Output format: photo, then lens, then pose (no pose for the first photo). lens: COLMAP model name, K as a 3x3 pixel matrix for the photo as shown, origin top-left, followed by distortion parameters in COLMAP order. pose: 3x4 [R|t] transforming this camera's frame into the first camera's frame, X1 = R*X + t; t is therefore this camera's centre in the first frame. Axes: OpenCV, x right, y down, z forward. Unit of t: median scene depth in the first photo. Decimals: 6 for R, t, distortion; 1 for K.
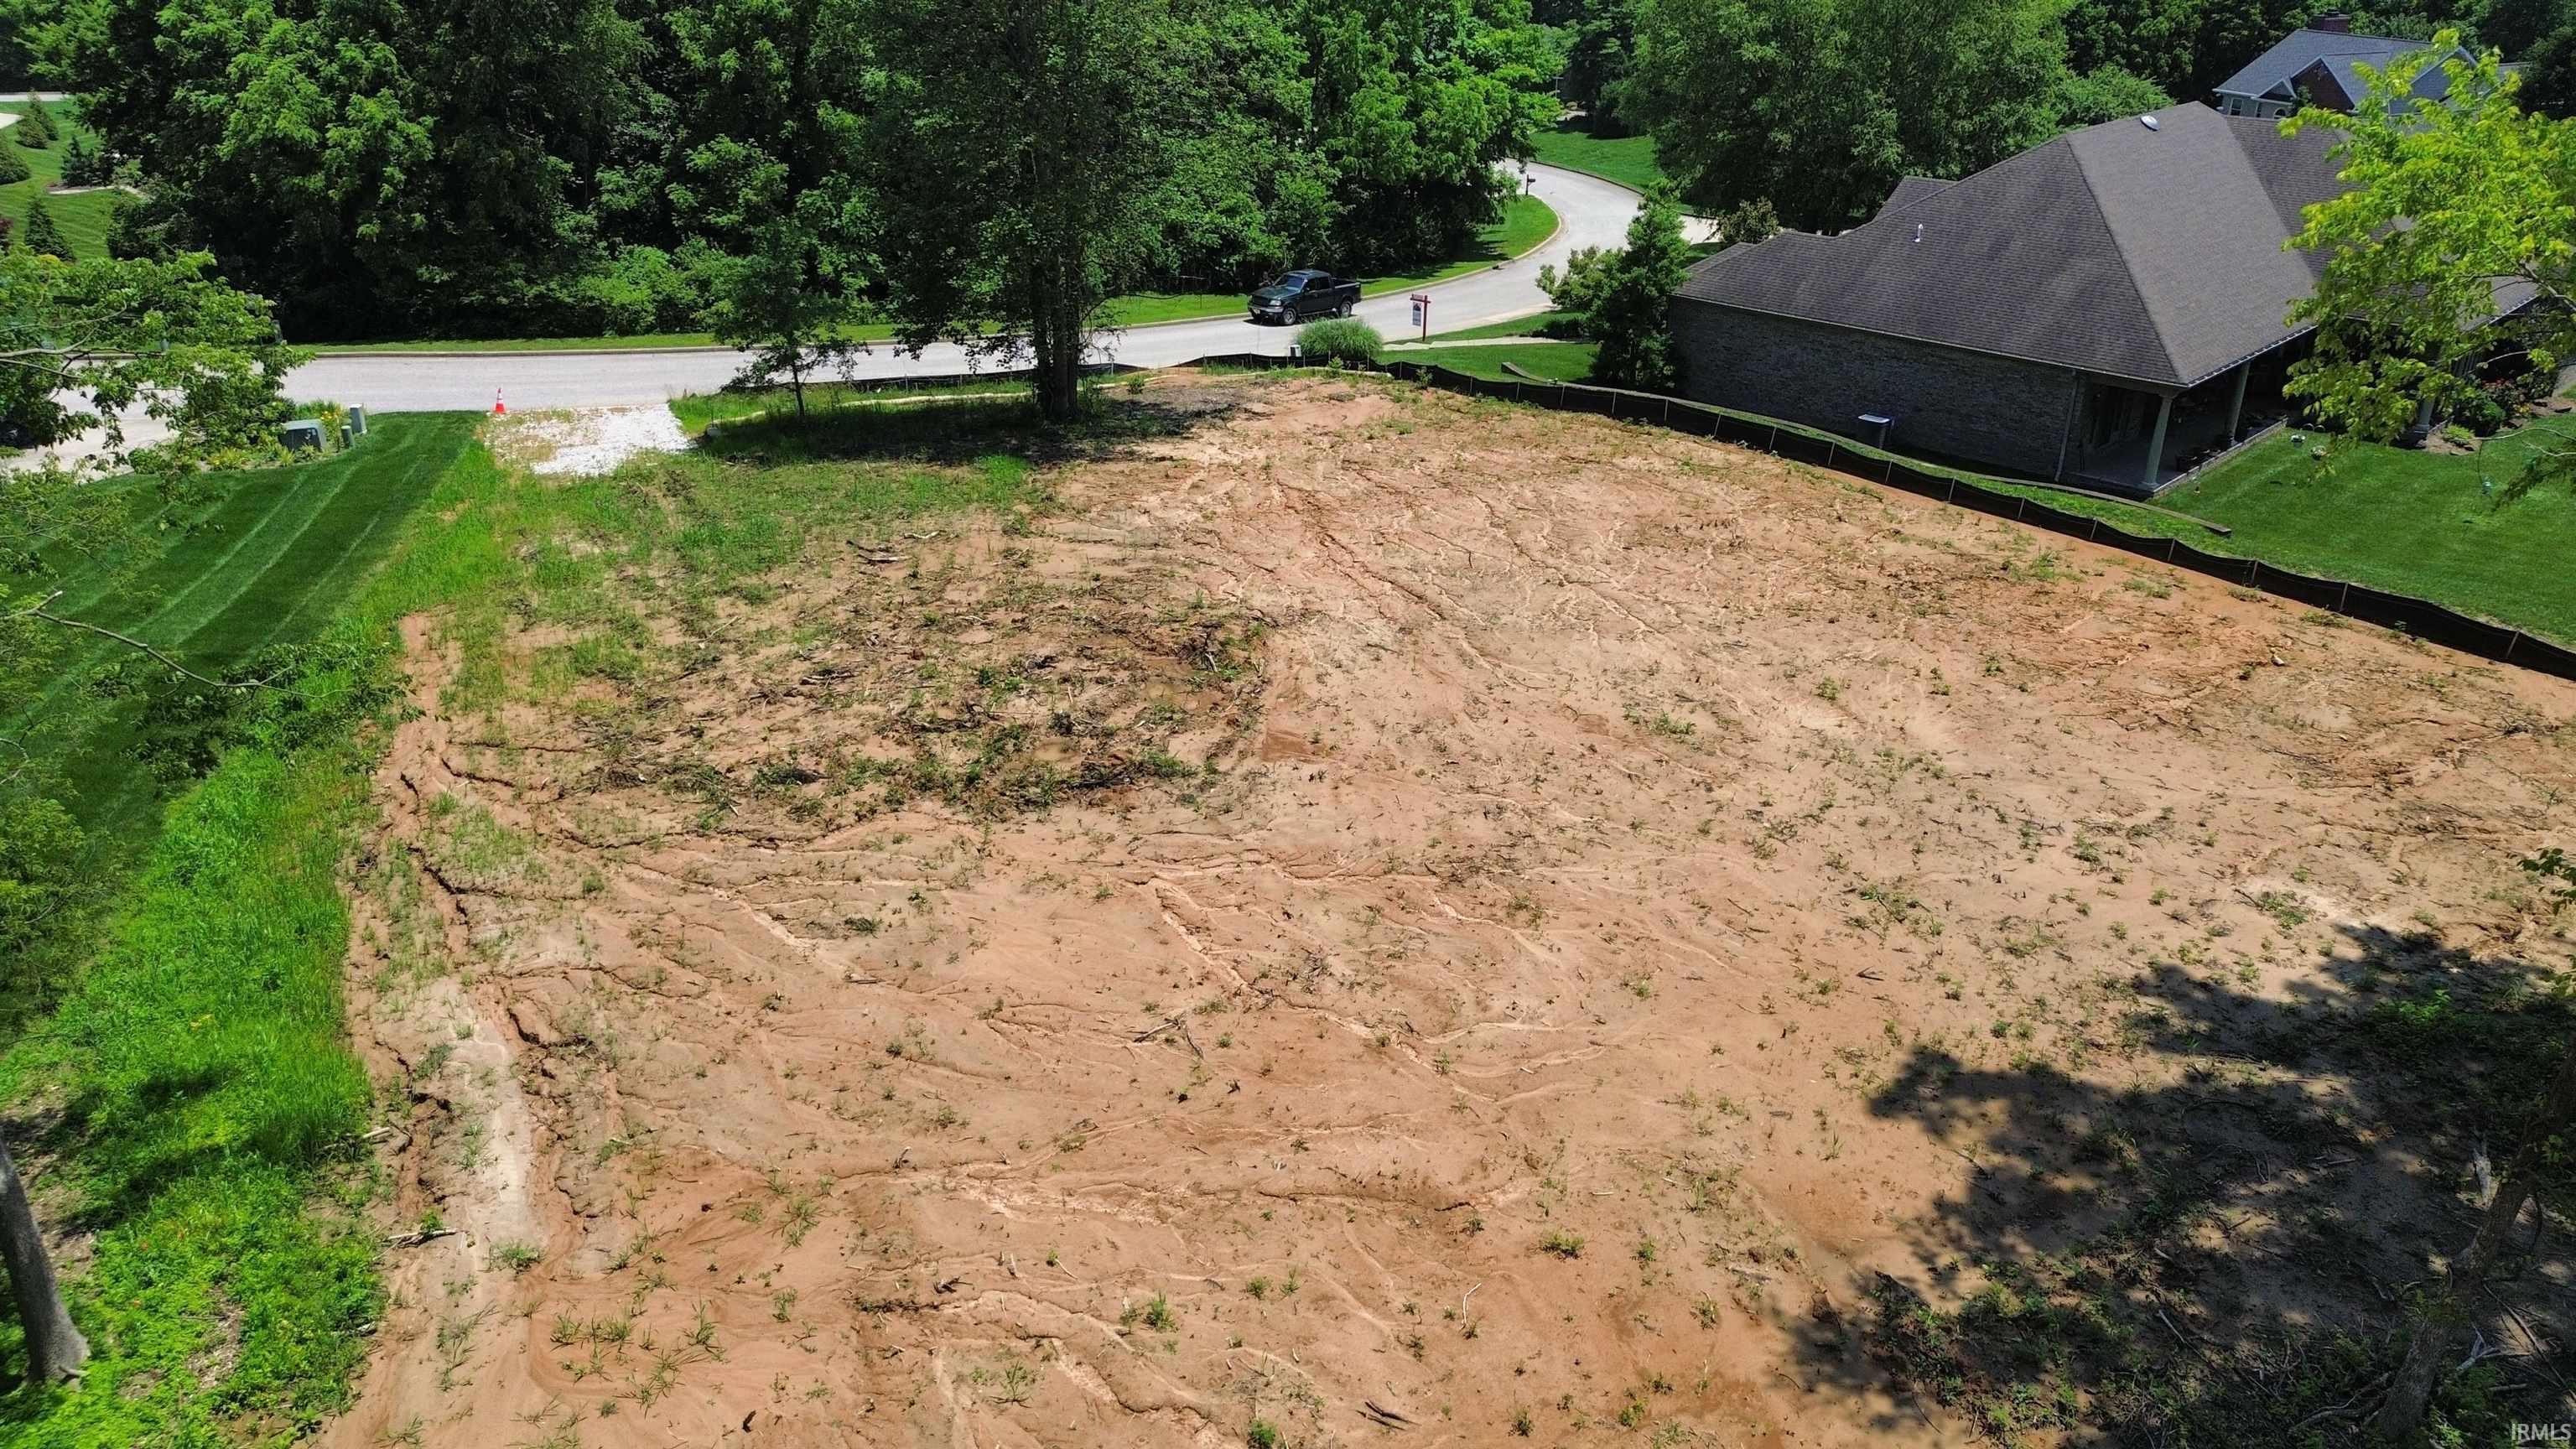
lens RADIAL K [[1820.2, 0, 1289.3], [0, 1820.2, 721.3], [0, 0, 1]] dist [0.070555, -0.063396]
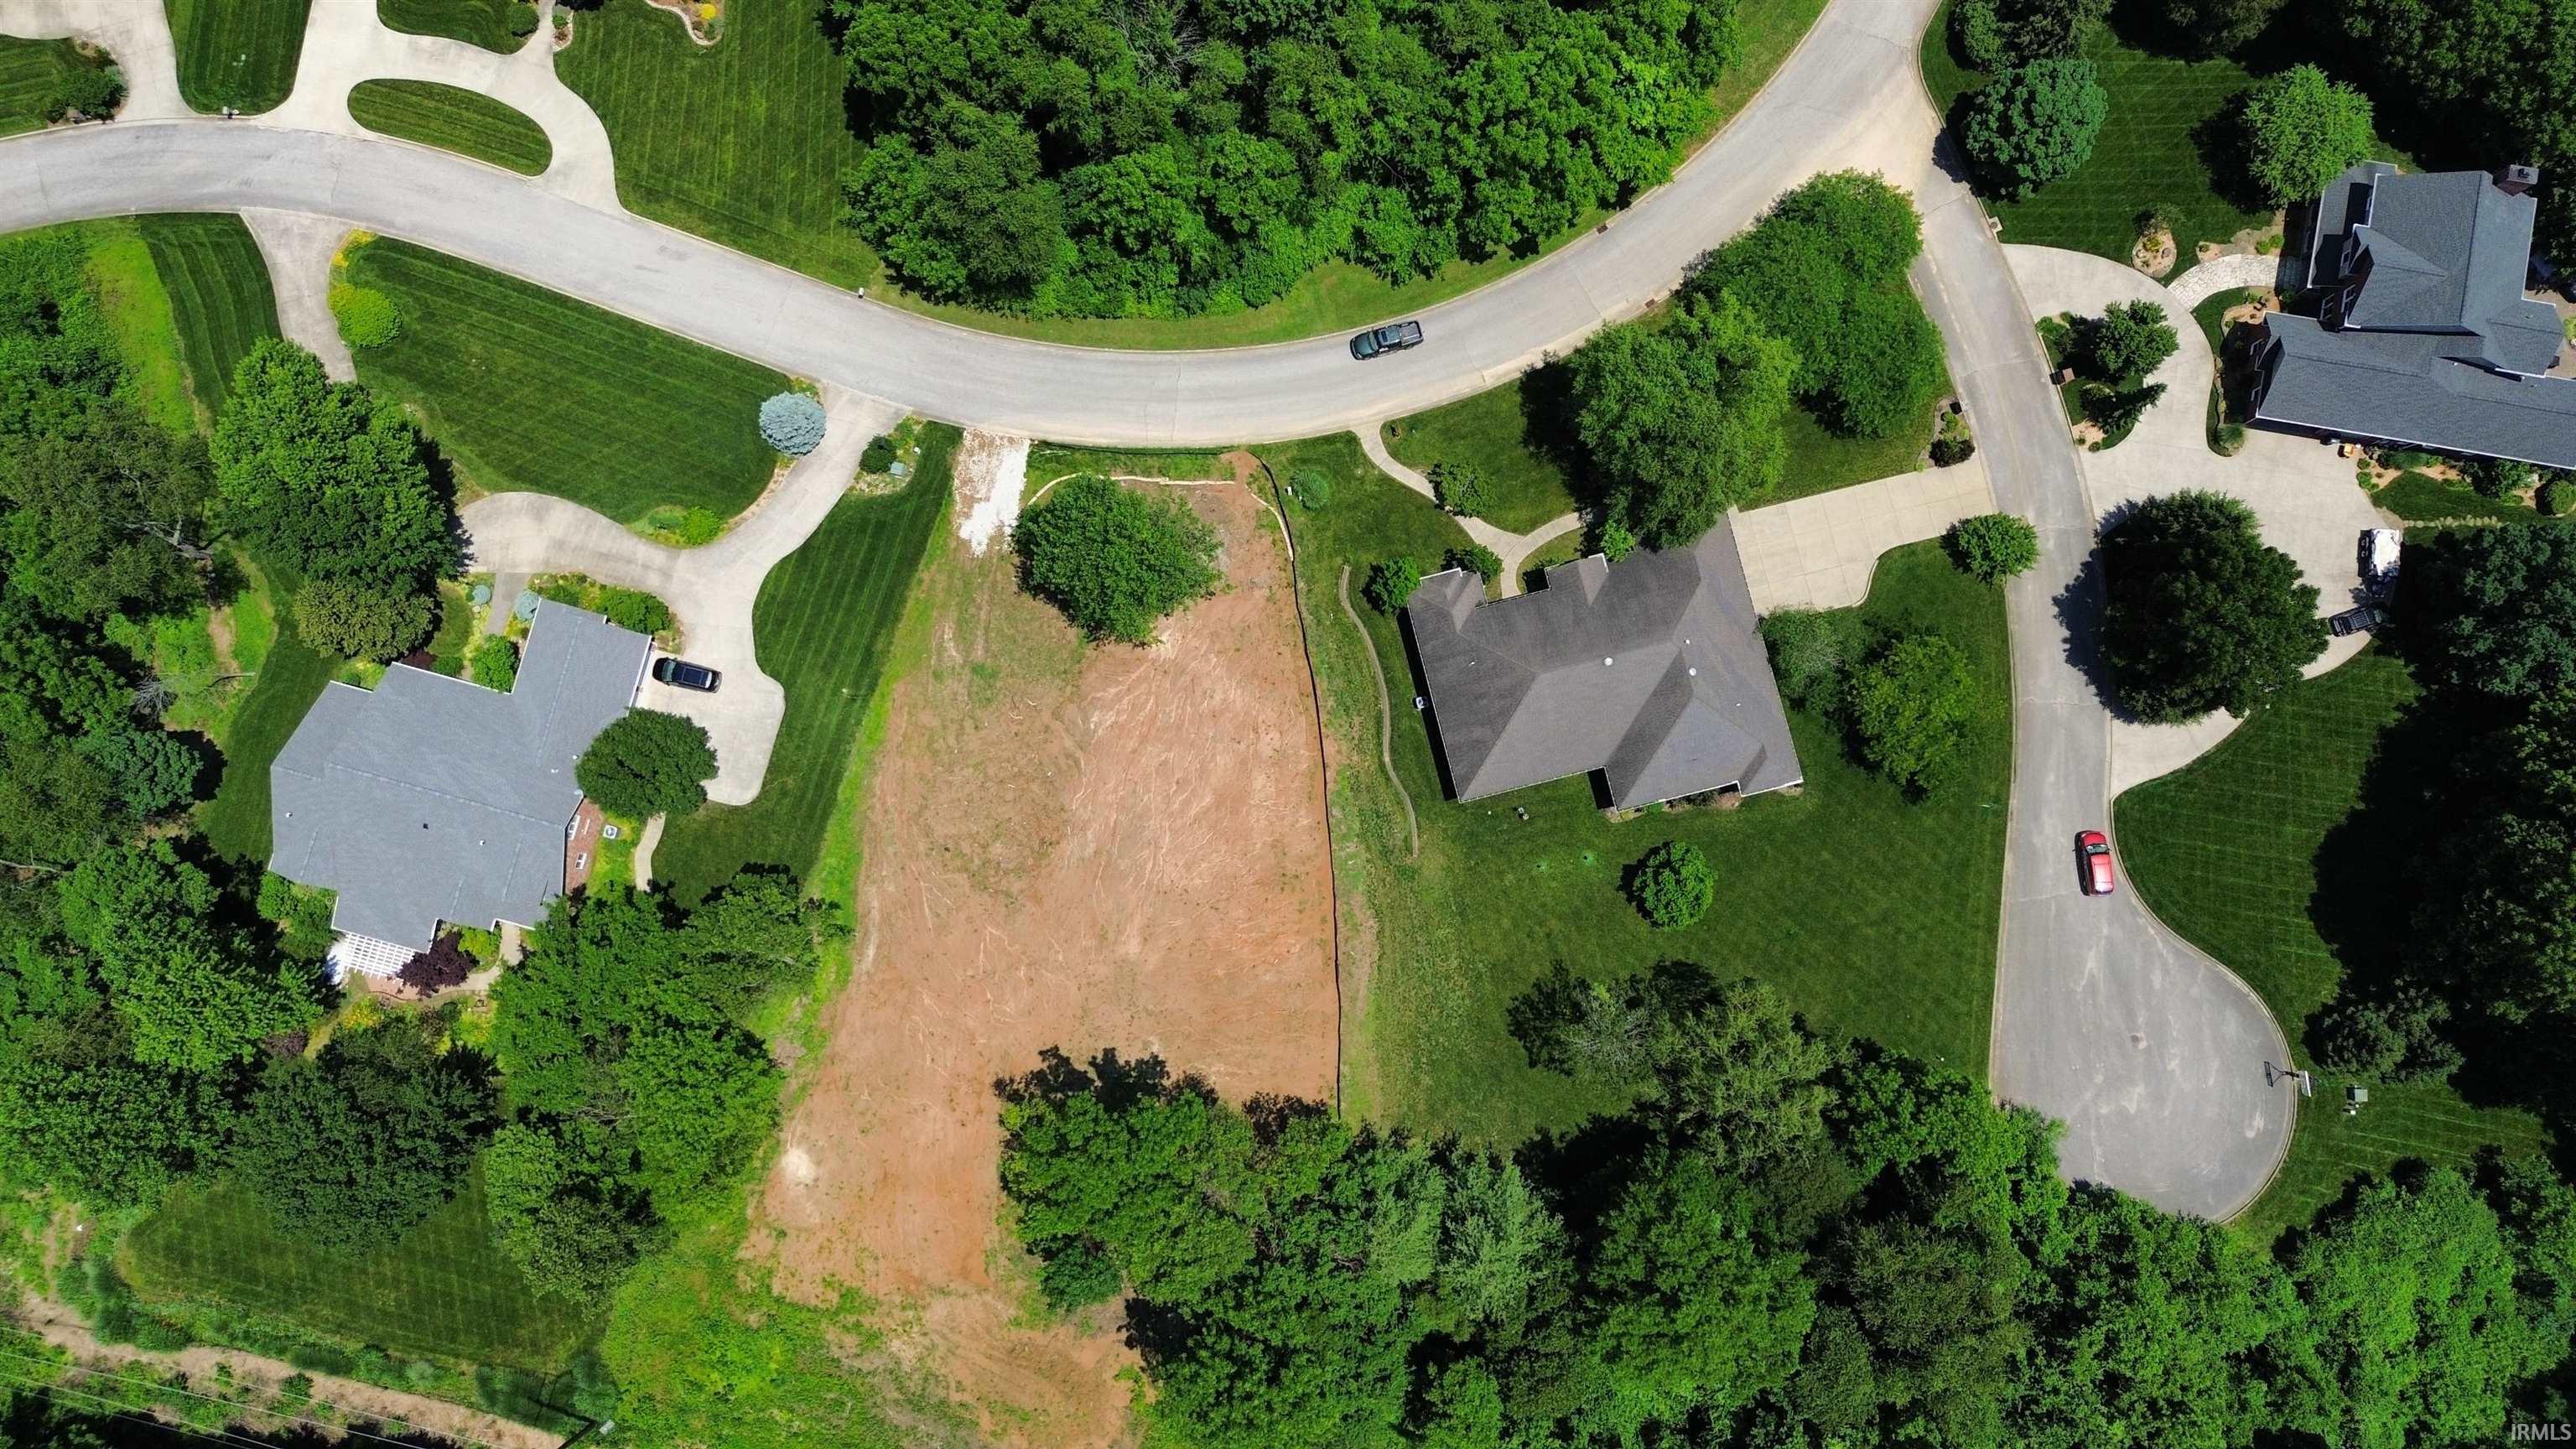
lens RADIAL K [[1816.6, 0, 1288.0], [0, 1816.6, 724.5], [0, 0, 1]] dist [0.095974, -0.083936]
pose [[0.860132, 0.506268, -0.062182, 0.705831], [-0.196179, 0.440878, 0.875865, -4.987461], [0.470837, -0.741161, 0.478533, -0.705381]]
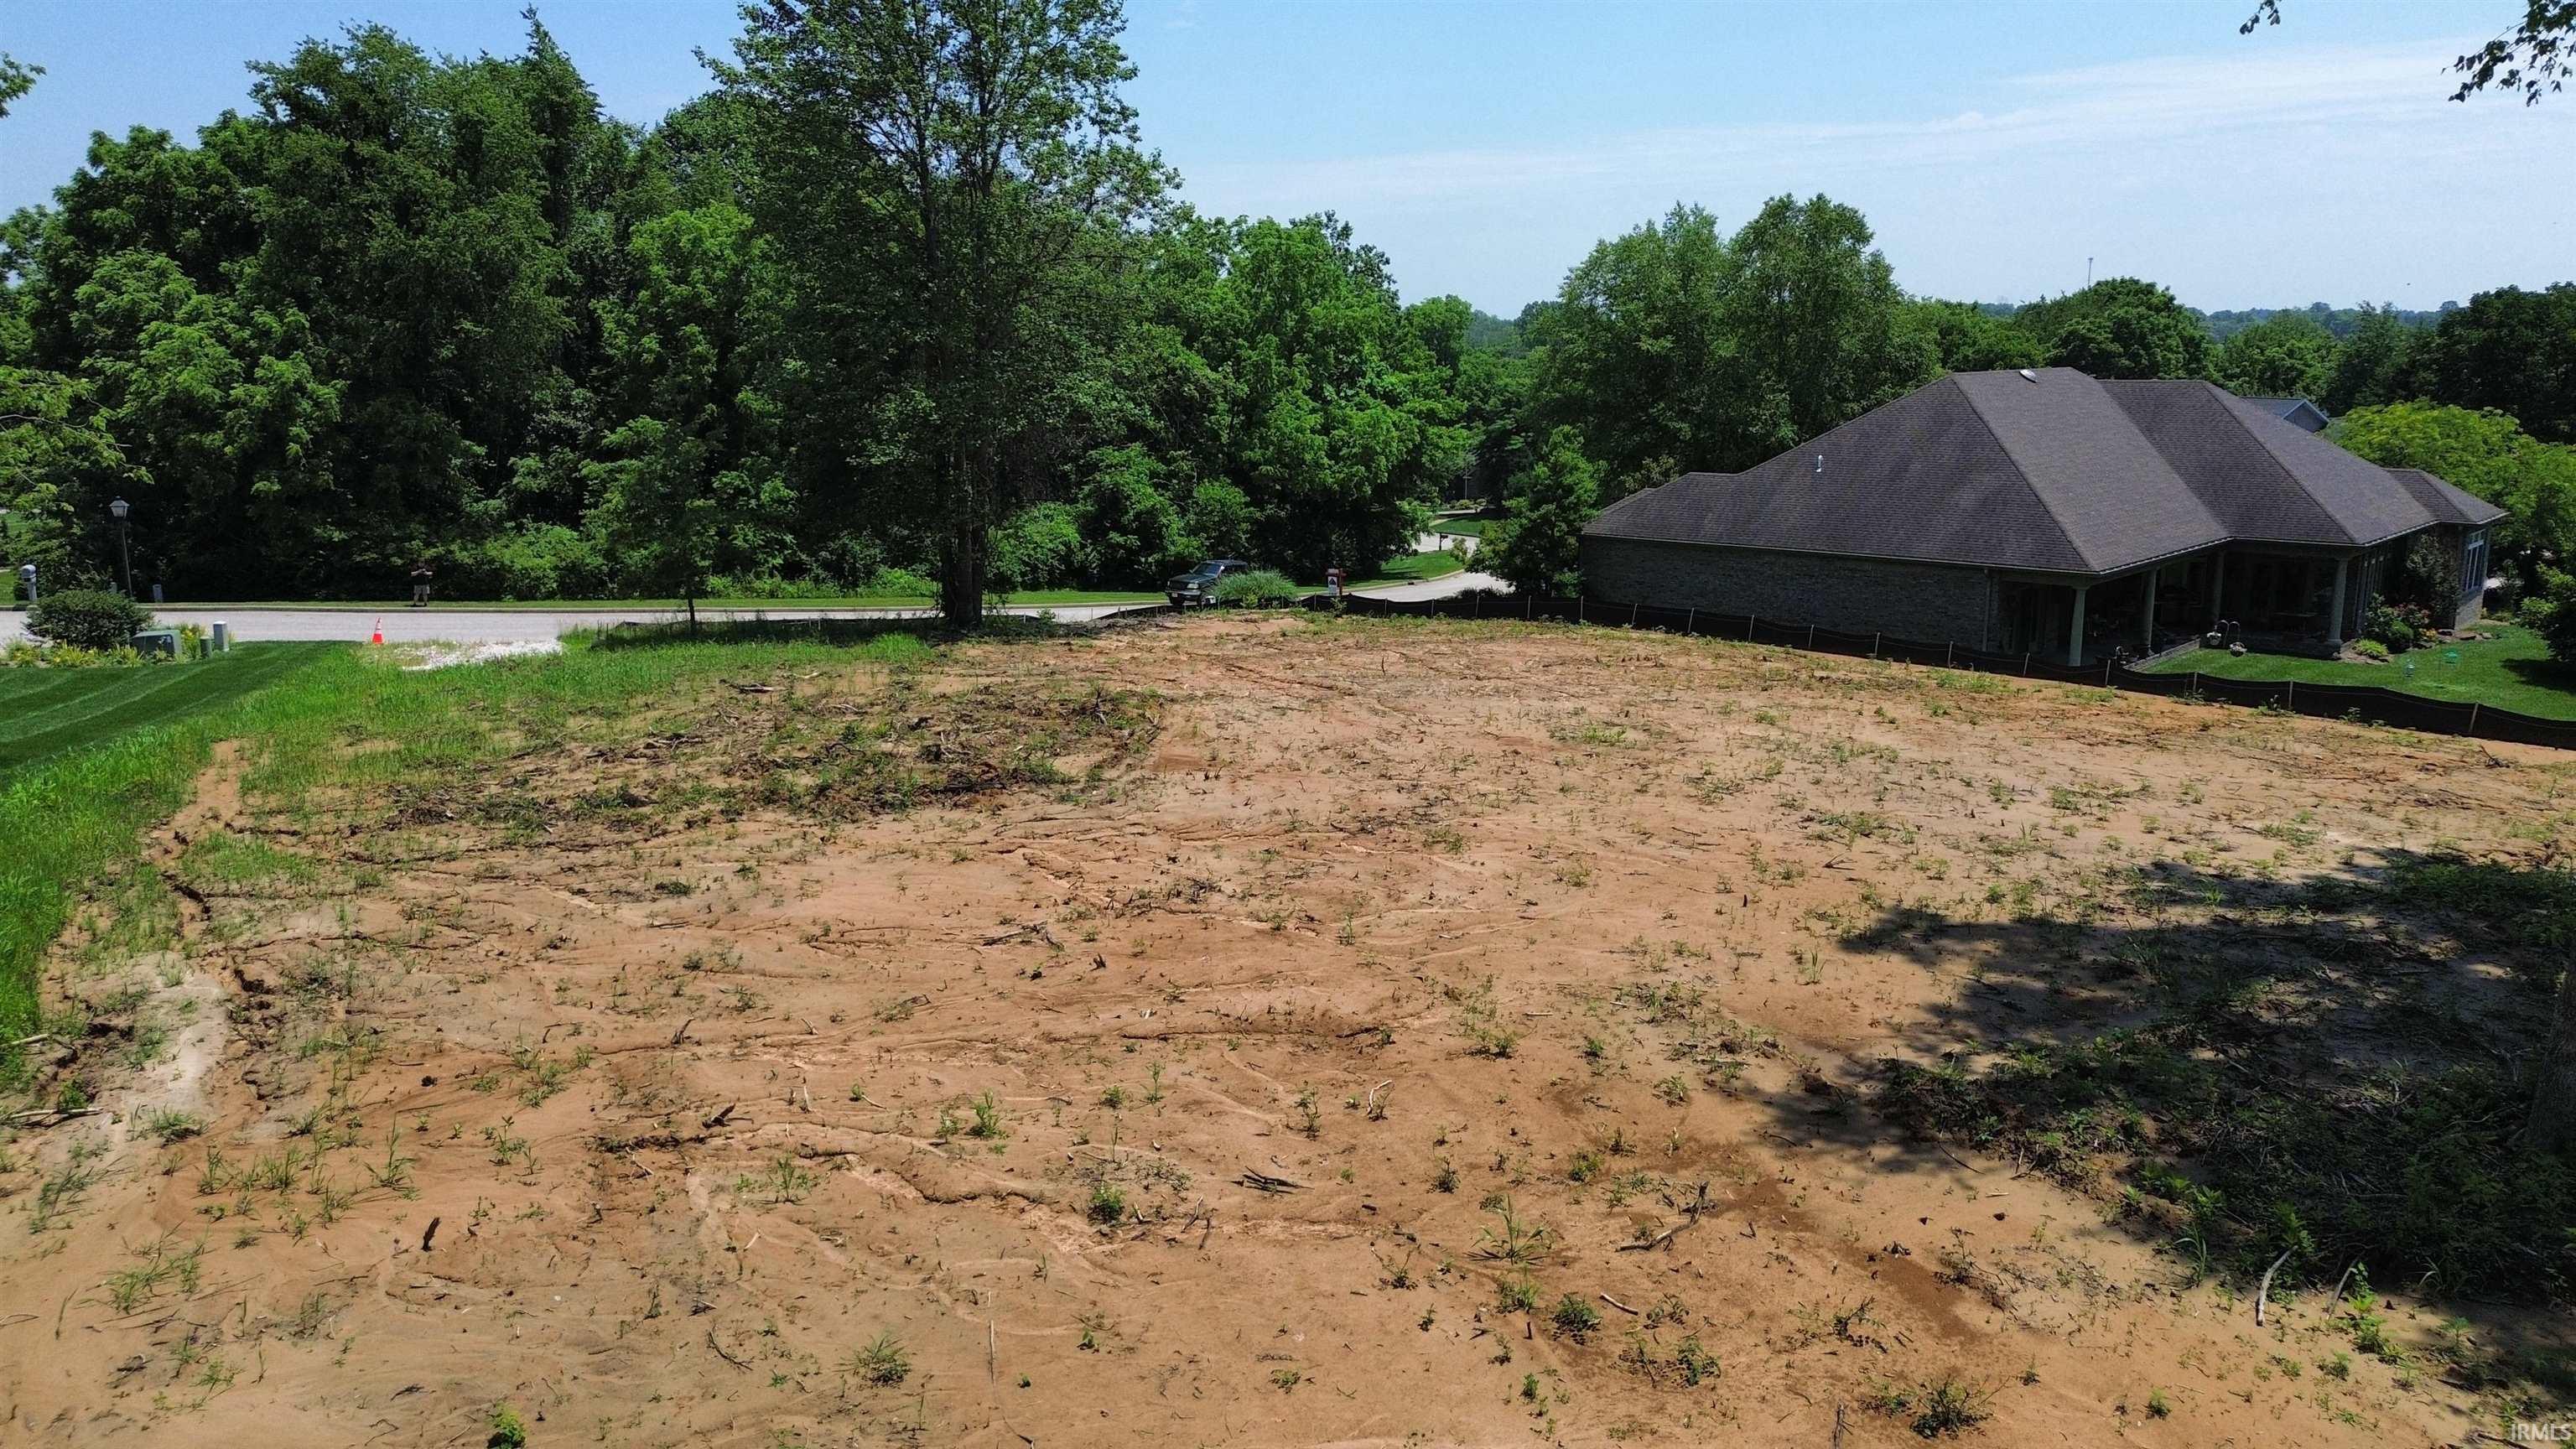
lens RADIAL K [[1820.2, 0, 1289.3], [0, 1820.2, 721.3], [0, 0, 1]] dist [0.070555, -0.063396]
pose [[0.999224, -0.012447, 0.037378, 0.021563], [0.020922, 0.971589, -0.235747, 0.230712], [-0.033382, 0.236346, 0.971095, 0.128545]]
